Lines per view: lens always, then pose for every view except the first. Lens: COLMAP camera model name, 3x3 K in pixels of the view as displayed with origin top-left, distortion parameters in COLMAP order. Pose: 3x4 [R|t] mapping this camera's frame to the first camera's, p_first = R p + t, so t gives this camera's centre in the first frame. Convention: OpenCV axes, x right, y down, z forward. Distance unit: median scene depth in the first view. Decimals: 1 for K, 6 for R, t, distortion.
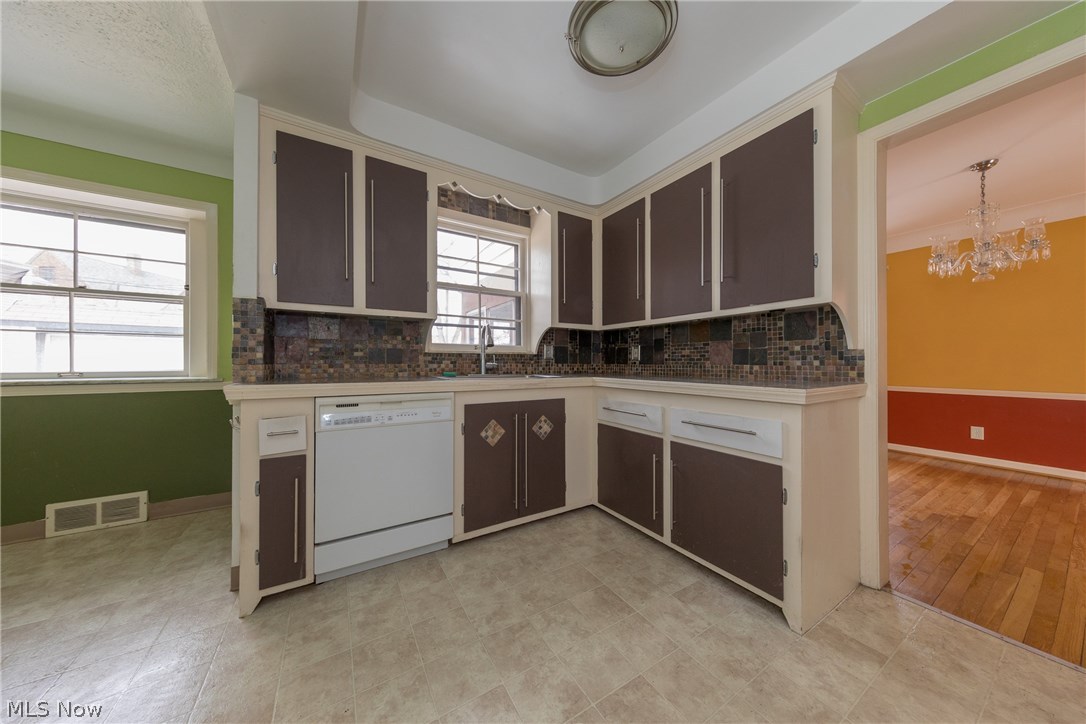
lens RADIAL K [[344.0, 0, 546.4], [0, 344.0, 362.2], [0, 0, 1]] dist [0.006162, -0.000101]
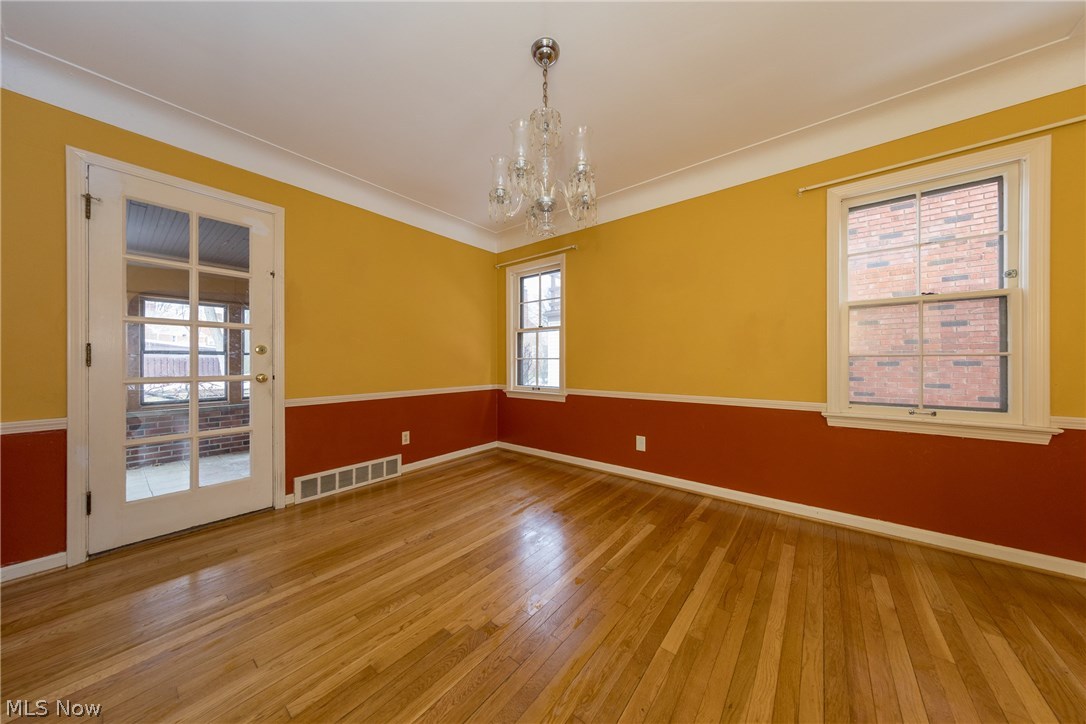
lens RADIAL K [[344.0, 0, 546.4], [0, 344.0, 362.2], [0, 0, 1]] dist [0.006162, -0.000101]
pose [[0.942175, -0.003644, 0.335101, 1.047641], [0.001230, 0.999972, 0.007416, -0.003122], [-0.335119, -0.006575, 0.942153, 0.400996]]
